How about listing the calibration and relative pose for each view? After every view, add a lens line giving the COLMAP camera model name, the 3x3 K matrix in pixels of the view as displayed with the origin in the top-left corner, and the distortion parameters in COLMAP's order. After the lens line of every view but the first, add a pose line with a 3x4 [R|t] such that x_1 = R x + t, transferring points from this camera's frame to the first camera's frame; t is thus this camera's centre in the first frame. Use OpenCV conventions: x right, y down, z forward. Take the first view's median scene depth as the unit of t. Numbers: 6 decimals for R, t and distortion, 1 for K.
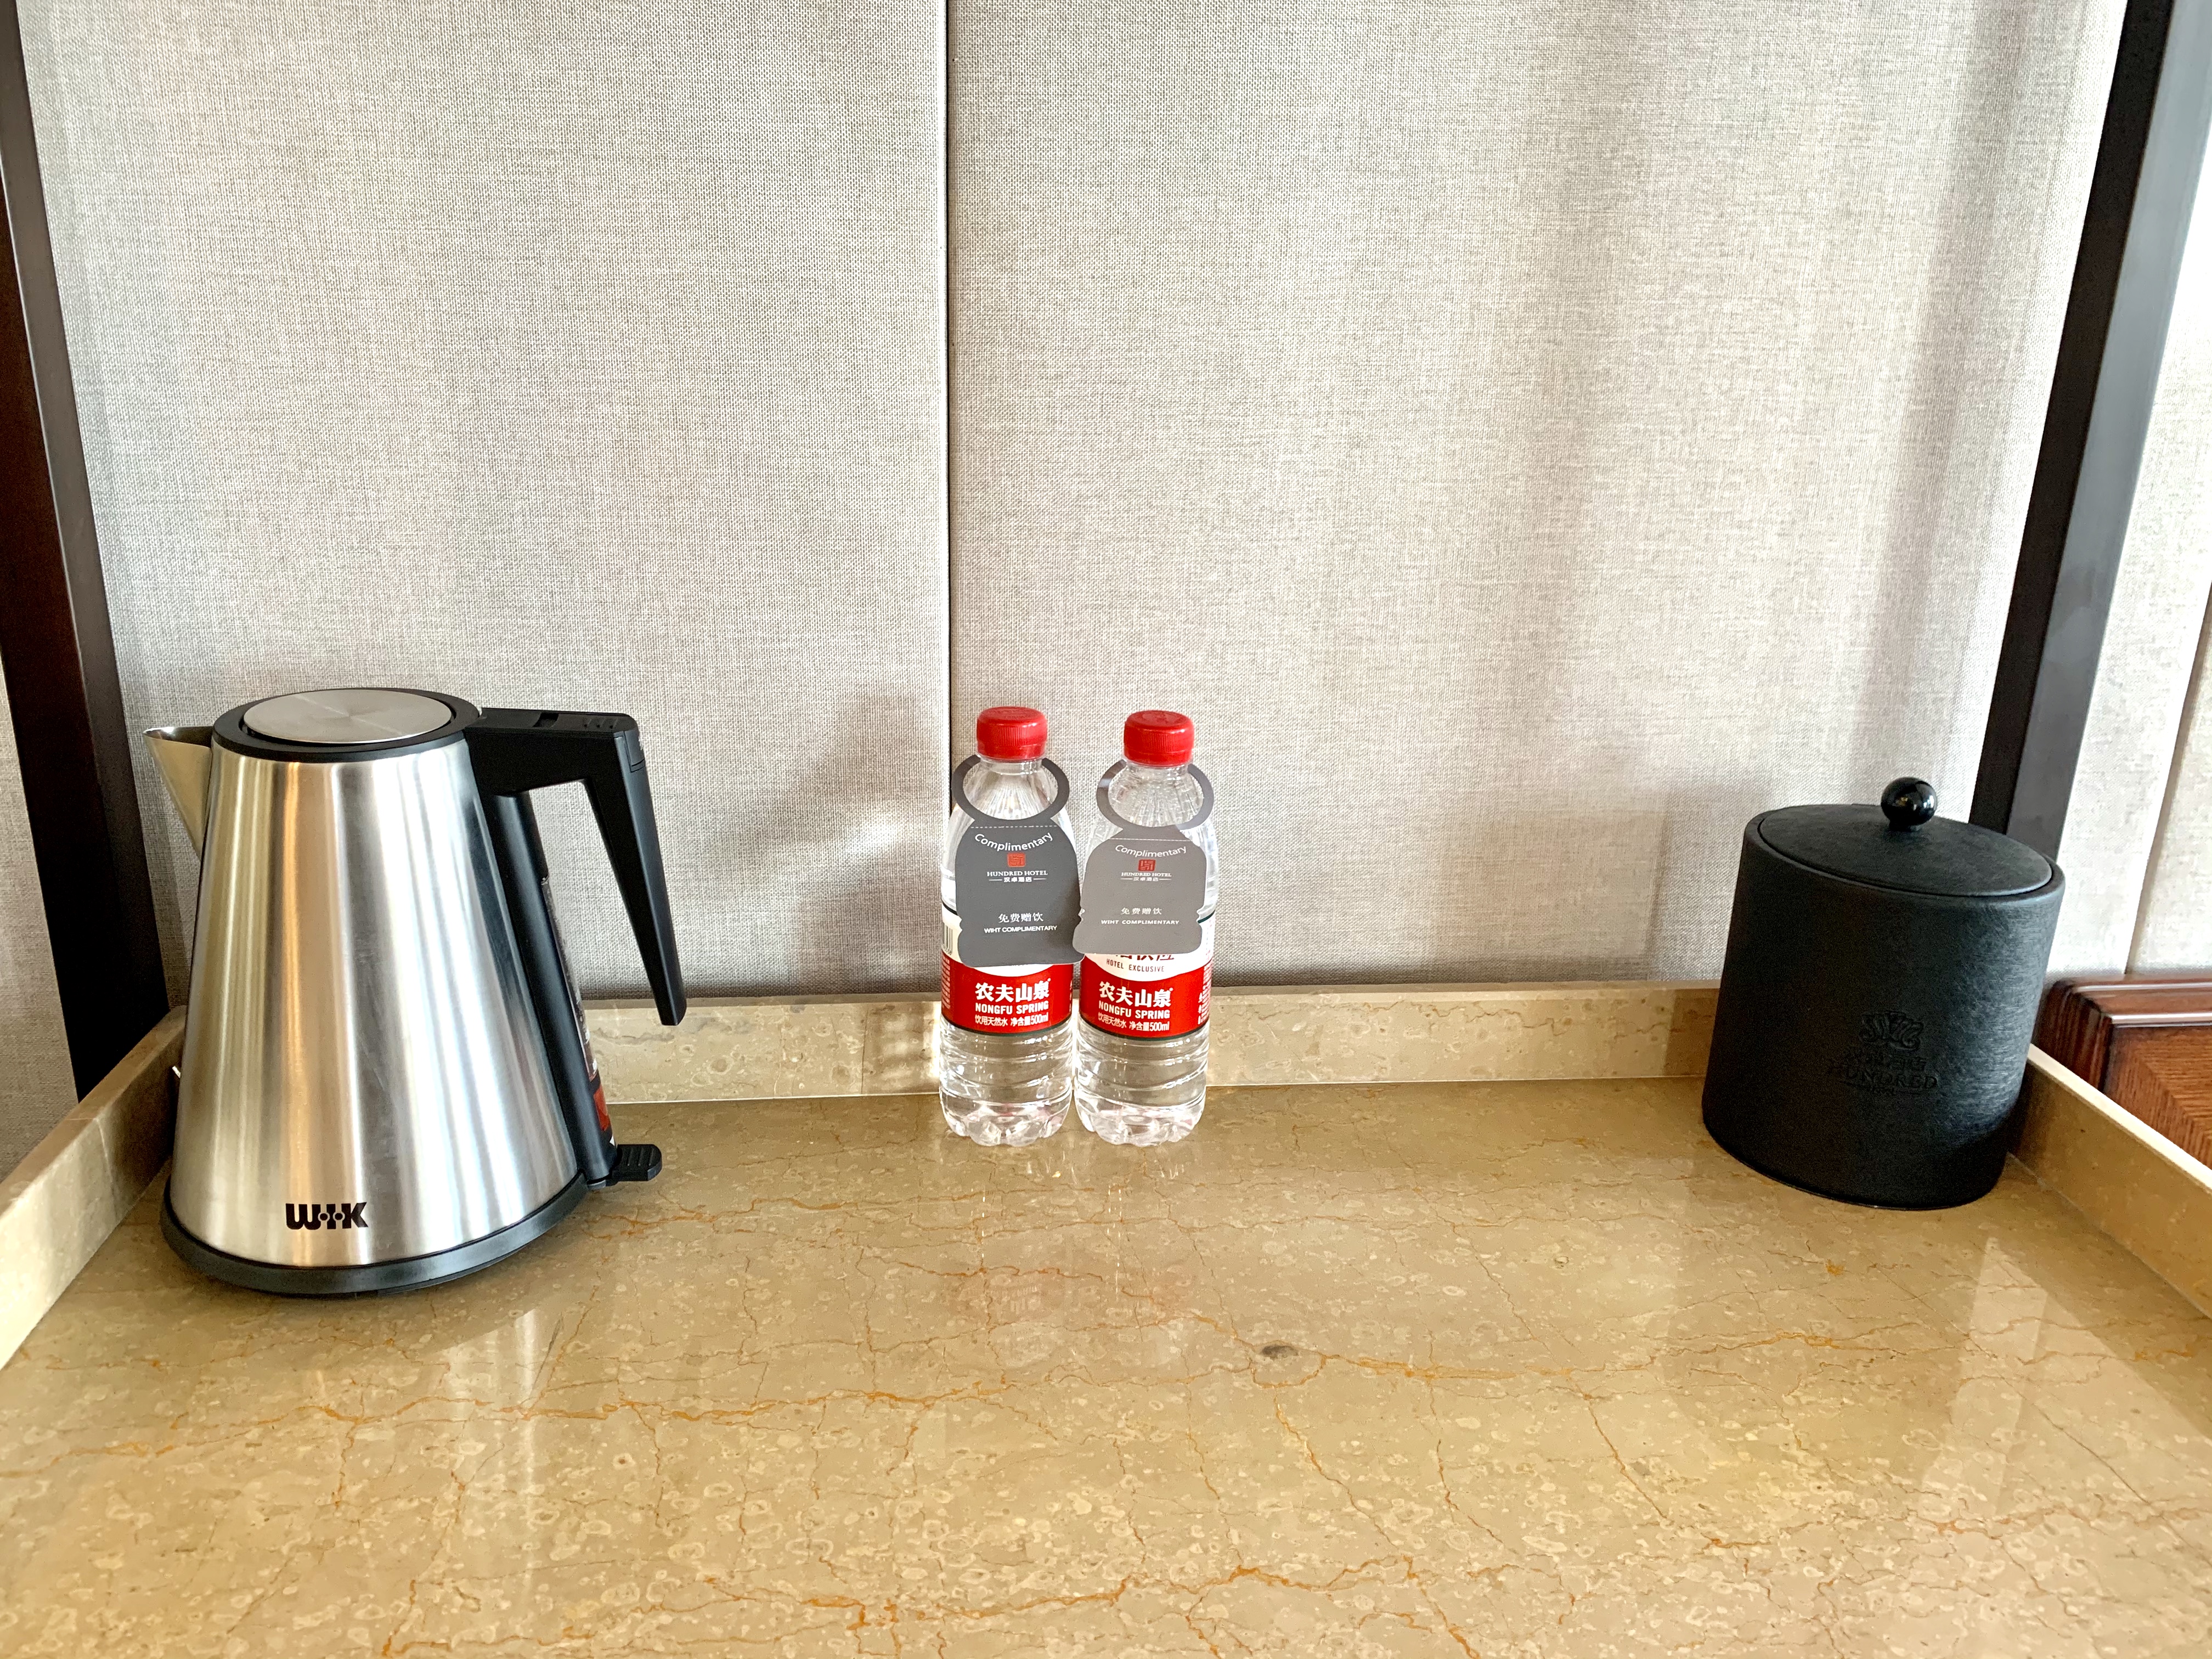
lens RADIAL K [[1692.2, 0, 1100.2], [0, 1692.2, 813.7], [0, 0, 1]] dist [0.095422, -0.114362]
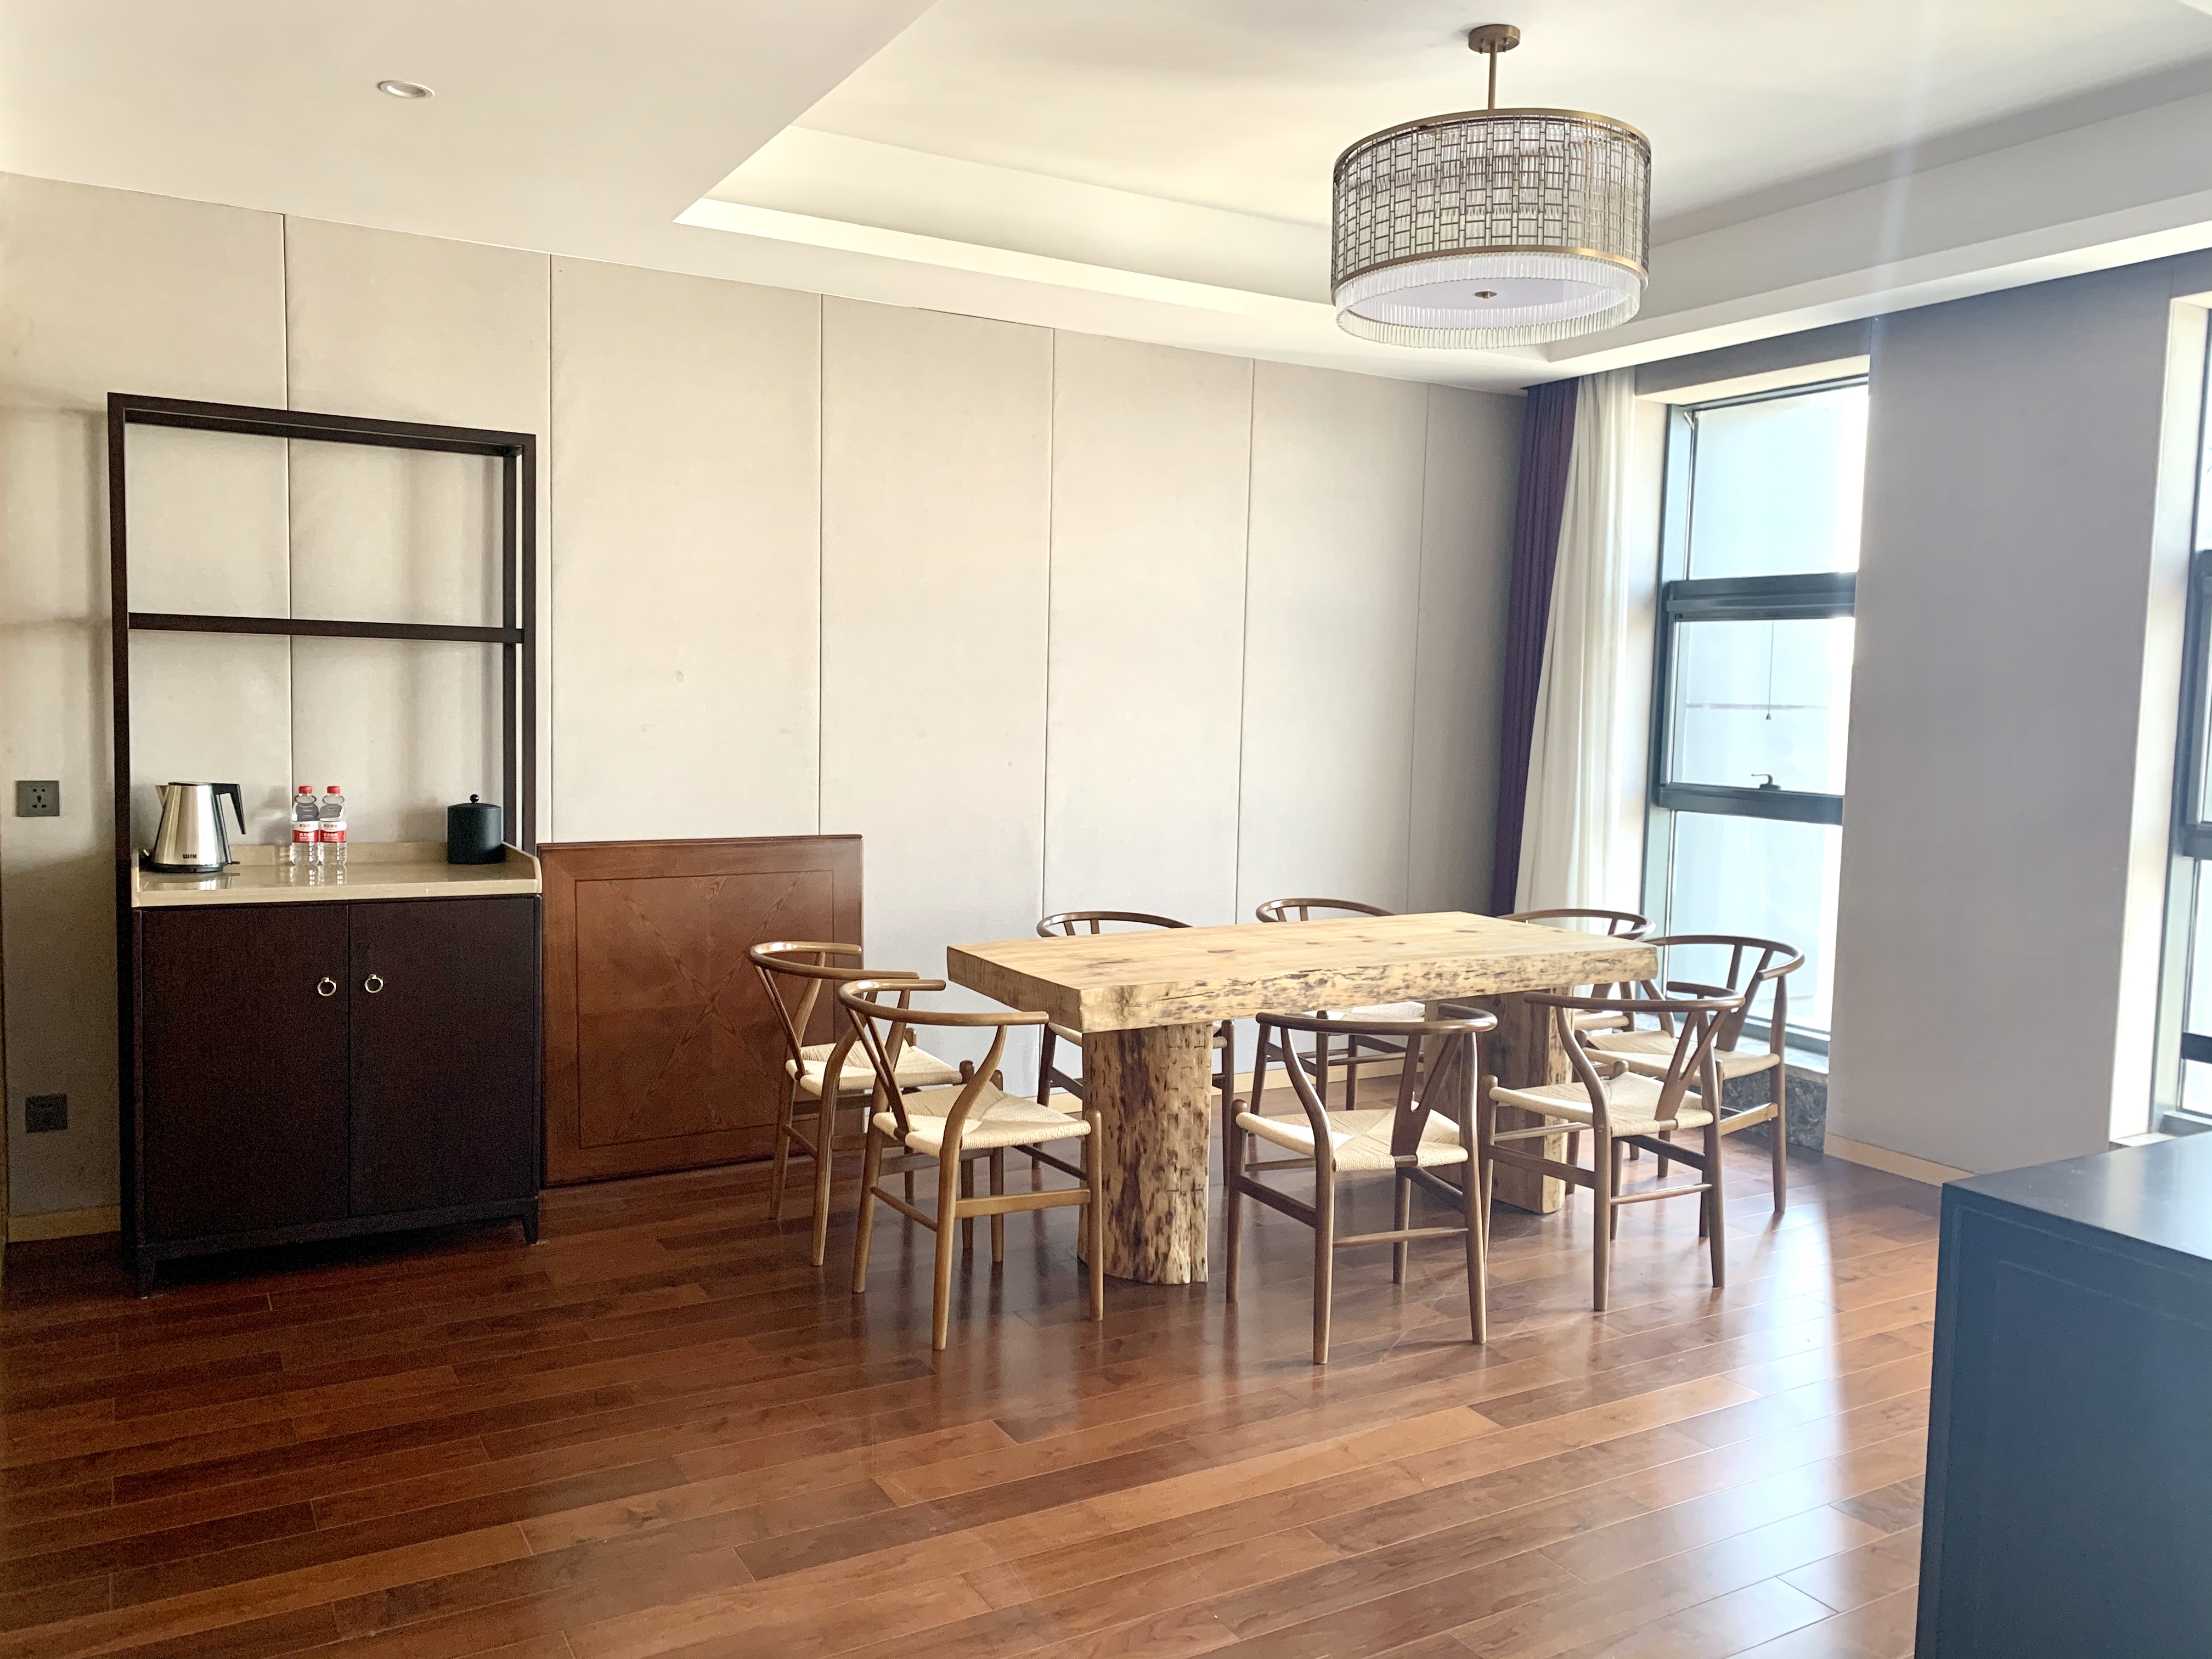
lens RADIAL K [[1692.2, 0, 1100.2], [0, 1692.2, 813.7], [0, 0, 1]] dist [0.095422, -0.114362]
pose [[0.921724, -0.030798, 0.386623, 0.175677], [0.118165, 0.971750, -0.204301, 1.510536], [-0.369409, 0.233995, 0.899324, -5.129585]]
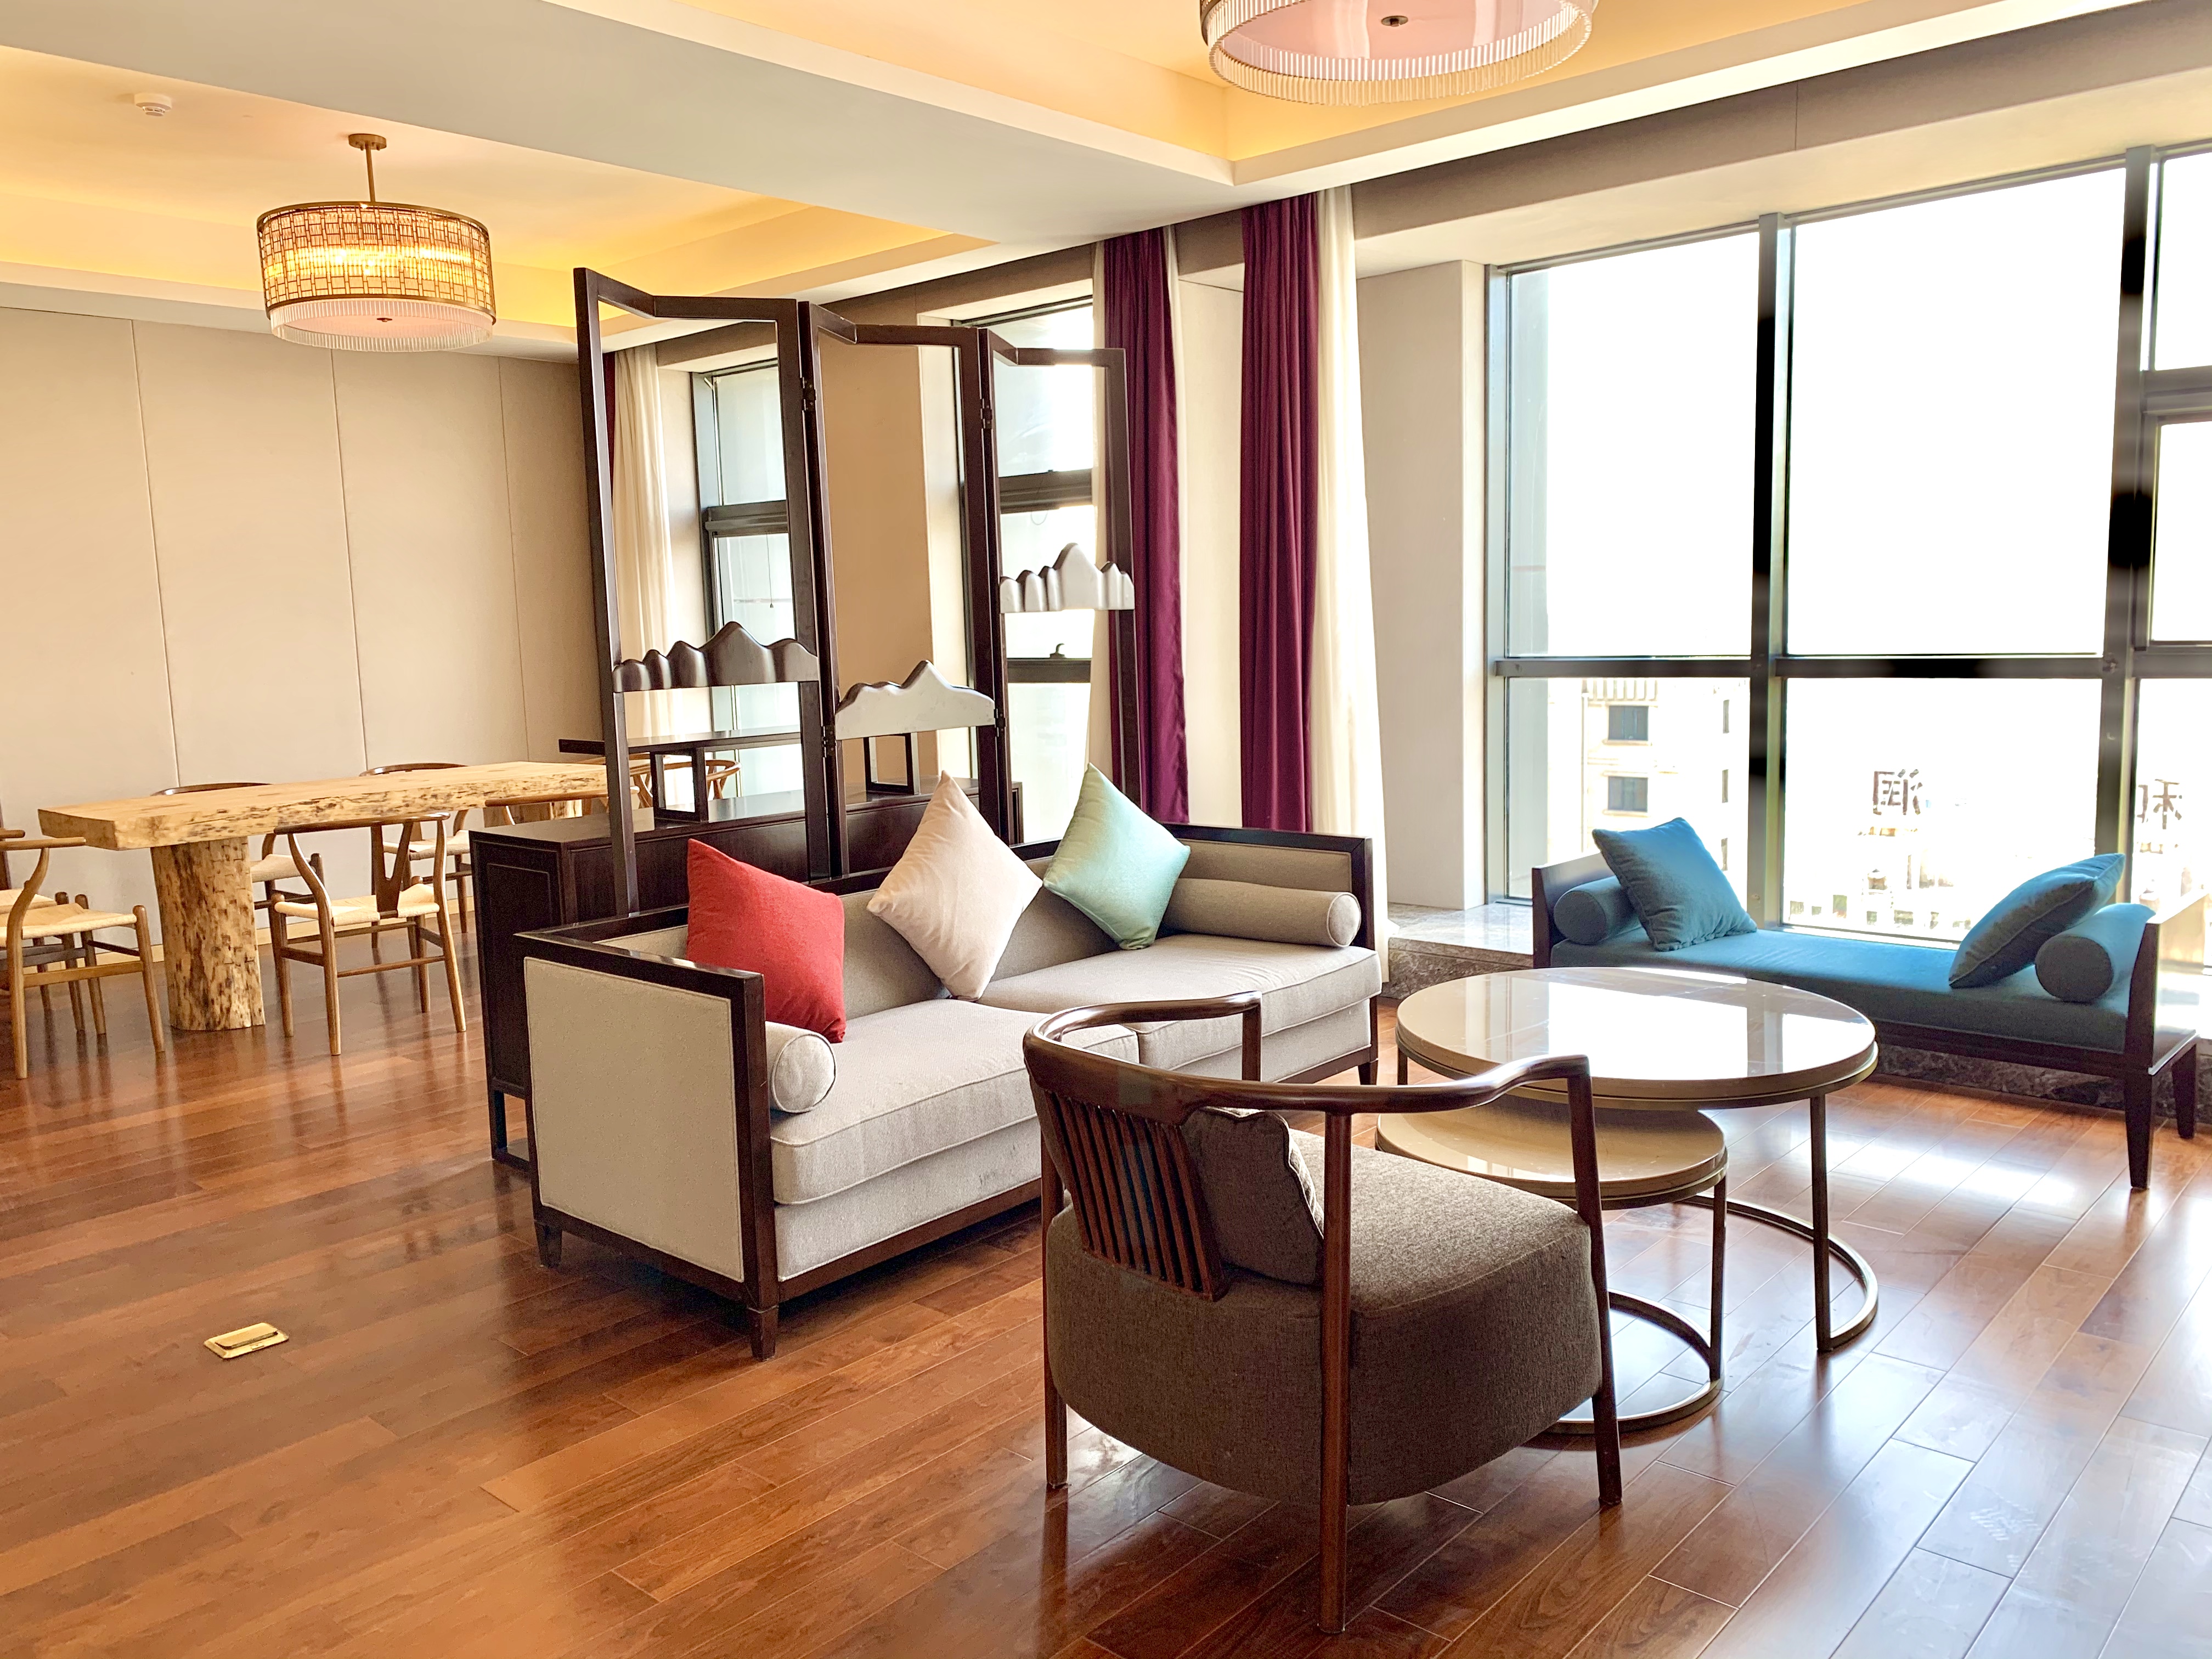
lens RADIAL K [[1697.2, 0, 1106.0], [0, 1697.2, 829.5], [0, 0, 1]] dist [0.097655, -0.149141]
pose [[0.750647, -0.134695, 0.646828, 0.500451], [0.251659, 0.963489, -0.091414, 2.739883], [-0.610899, 0.231400, 0.757137, -8.487504]]
